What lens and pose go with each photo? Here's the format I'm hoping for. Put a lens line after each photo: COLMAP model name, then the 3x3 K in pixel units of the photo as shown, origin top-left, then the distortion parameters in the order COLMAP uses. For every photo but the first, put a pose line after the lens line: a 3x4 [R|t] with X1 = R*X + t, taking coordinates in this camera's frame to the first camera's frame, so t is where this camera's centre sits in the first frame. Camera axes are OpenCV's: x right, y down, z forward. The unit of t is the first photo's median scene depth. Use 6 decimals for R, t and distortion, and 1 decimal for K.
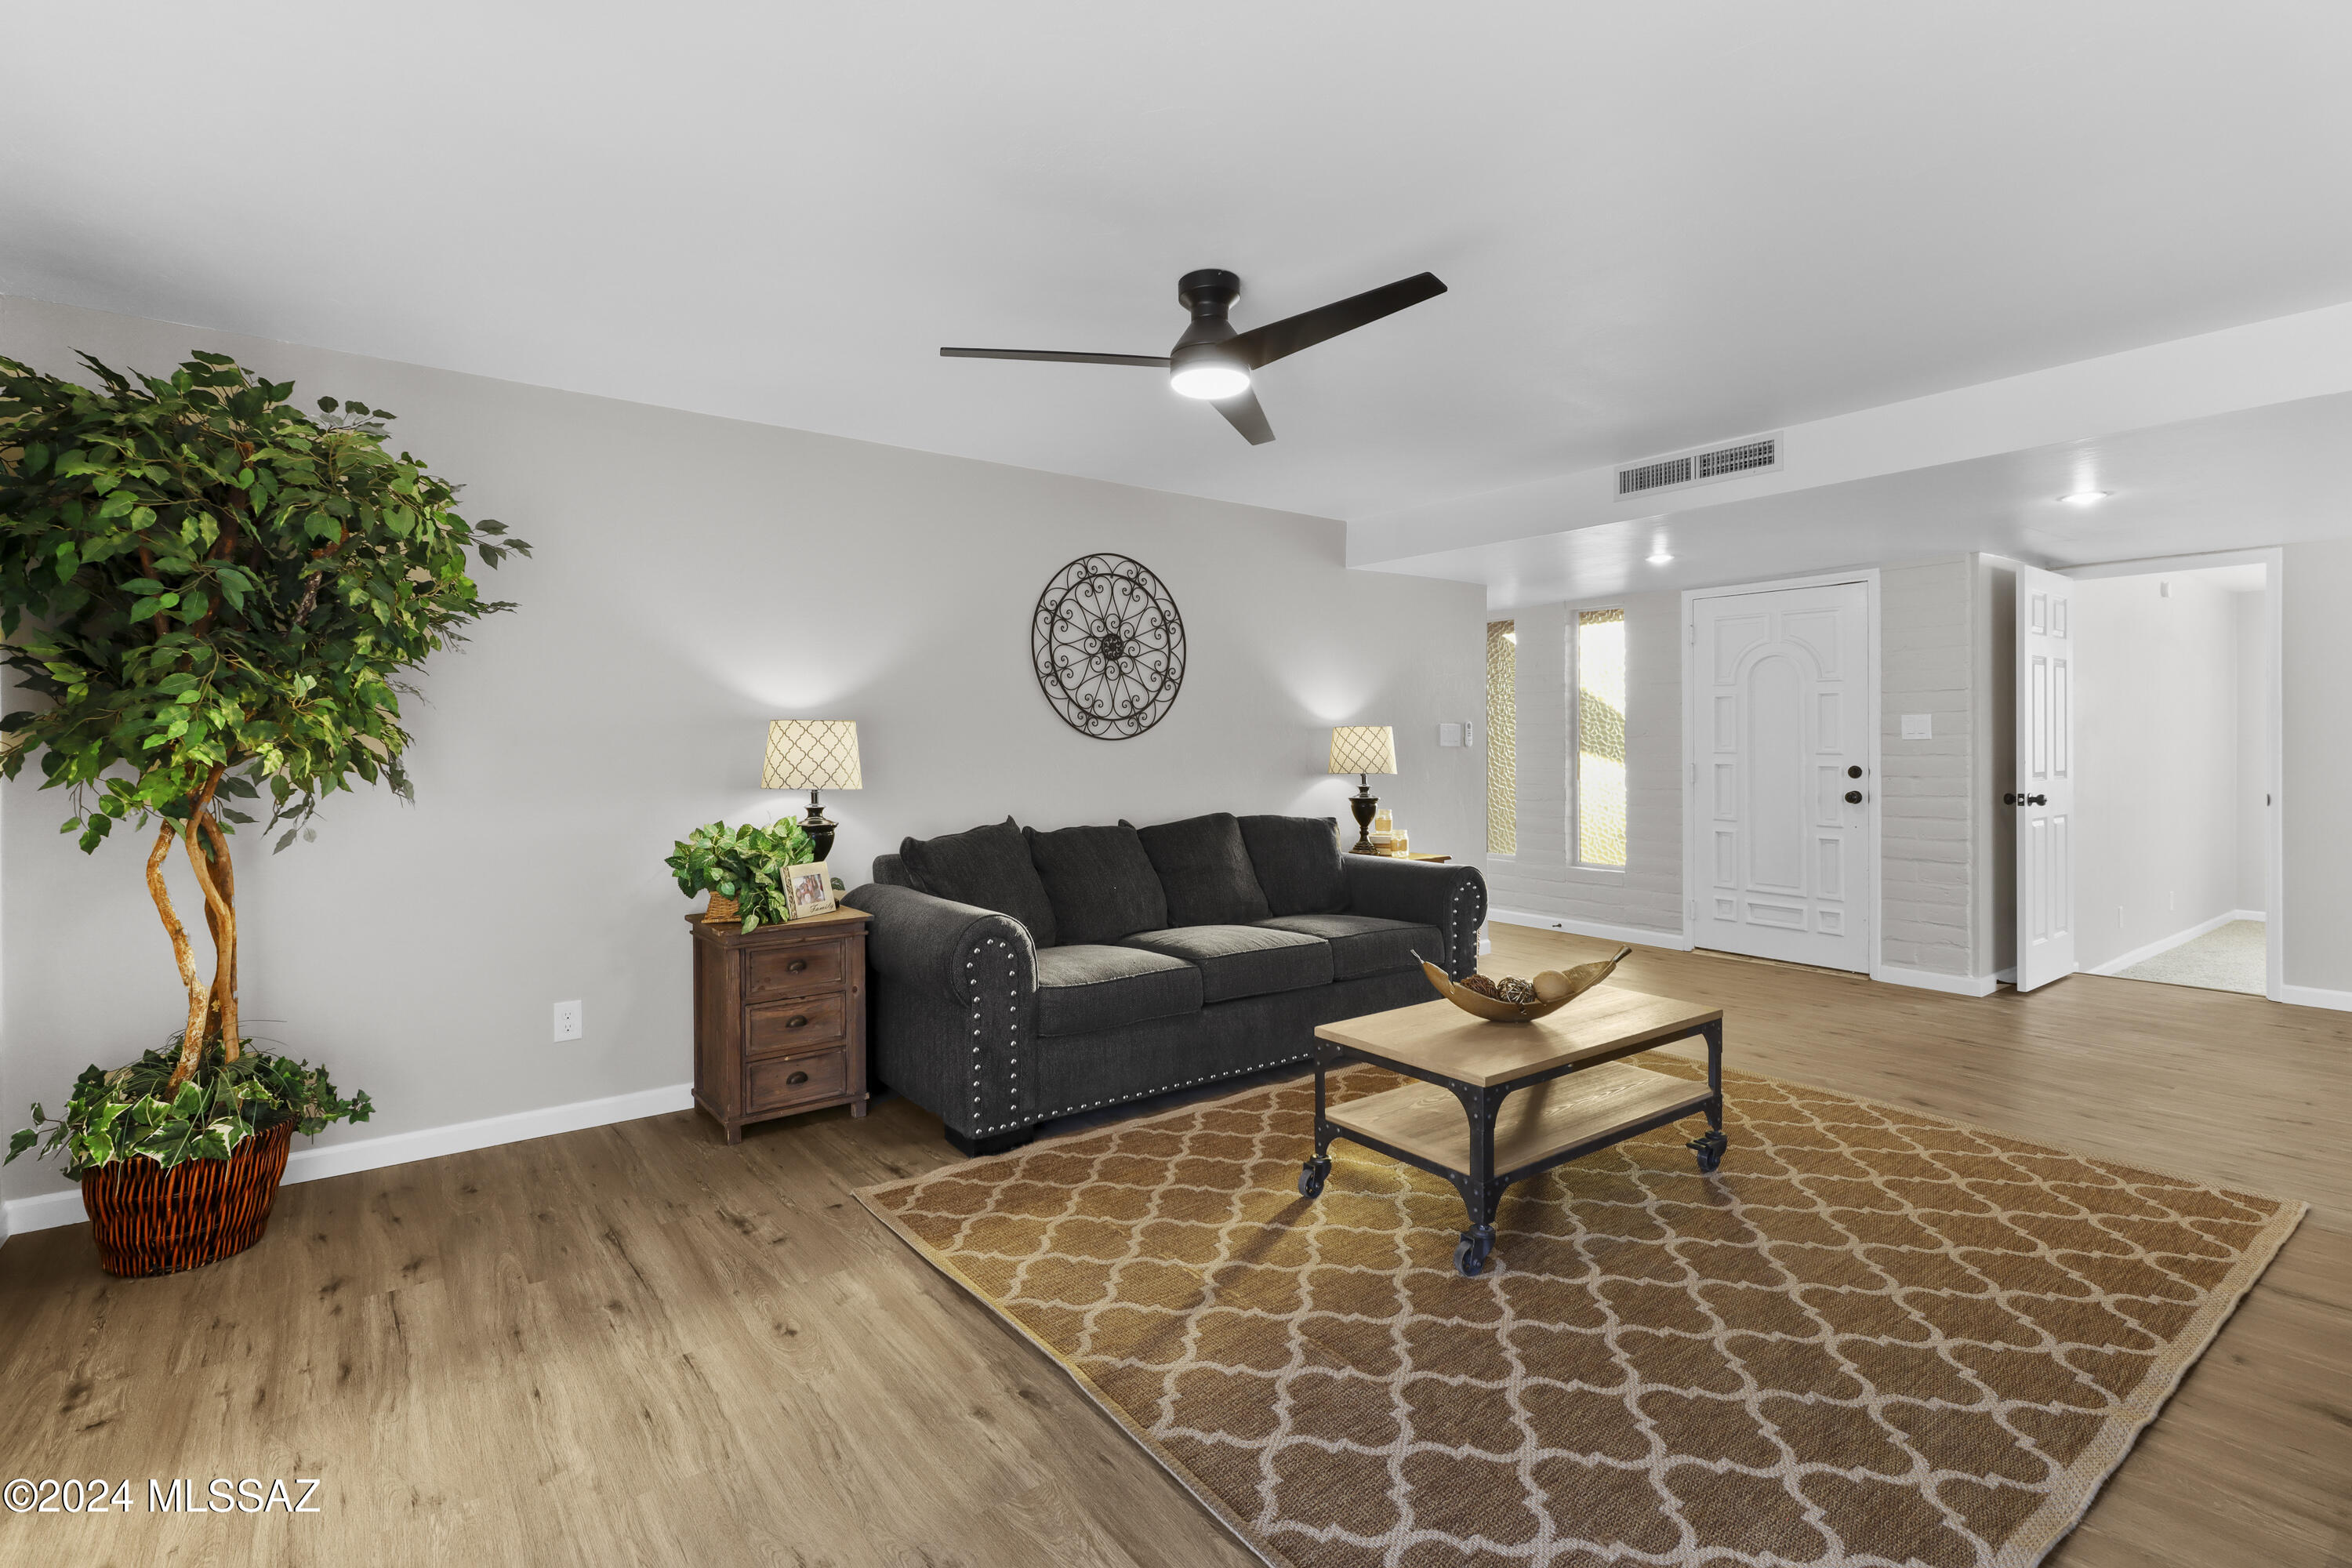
lens RADIAL K [[1109.4, 0, 1141.1], [0, 1109.4, 752.3], [0, 0, 1]] dist [0.002564, -0.001833]
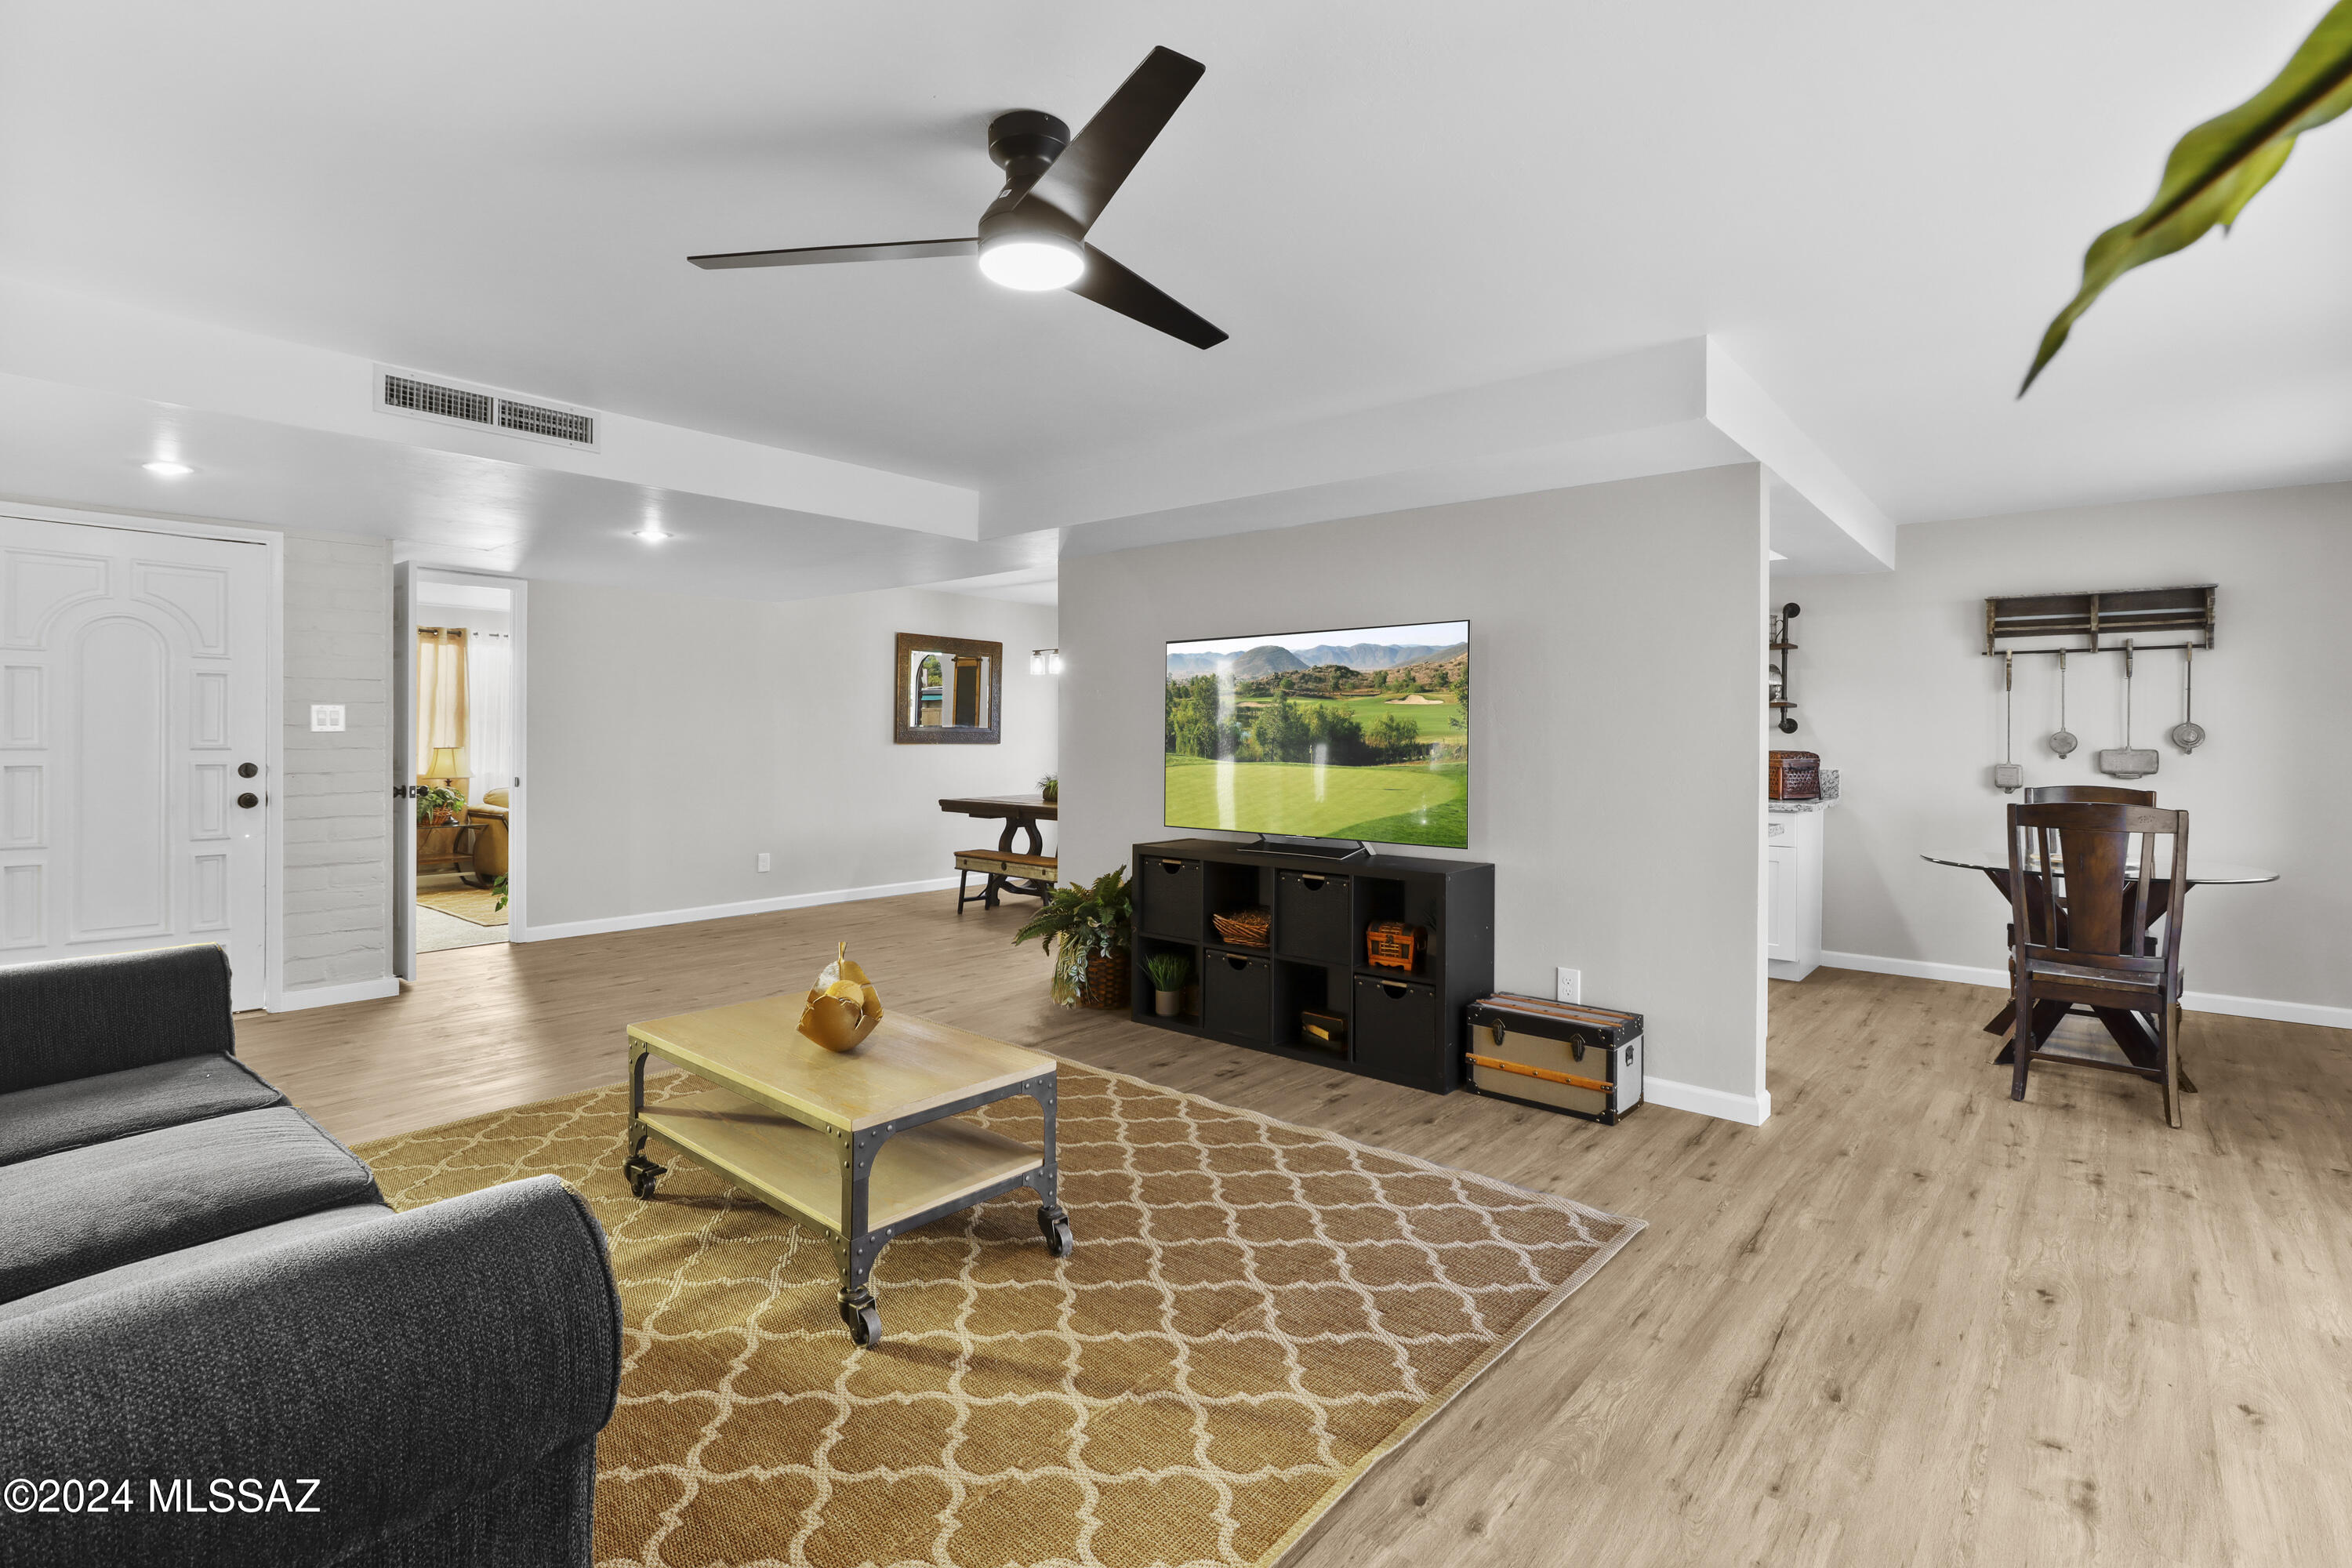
lens RADIAL K [[1109.4, 0, 1188.5], [0, 1109.4, 739.2], [0, 0, 1]] dist [0.002564, -0.001833]
pose [[-0.239024, -0.005047, 0.971001, -0.391607], [0.006308, 0.999957, 0.006750, -0.008027], [-0.970993, 0.007739, -0.238982, 0.602151]]
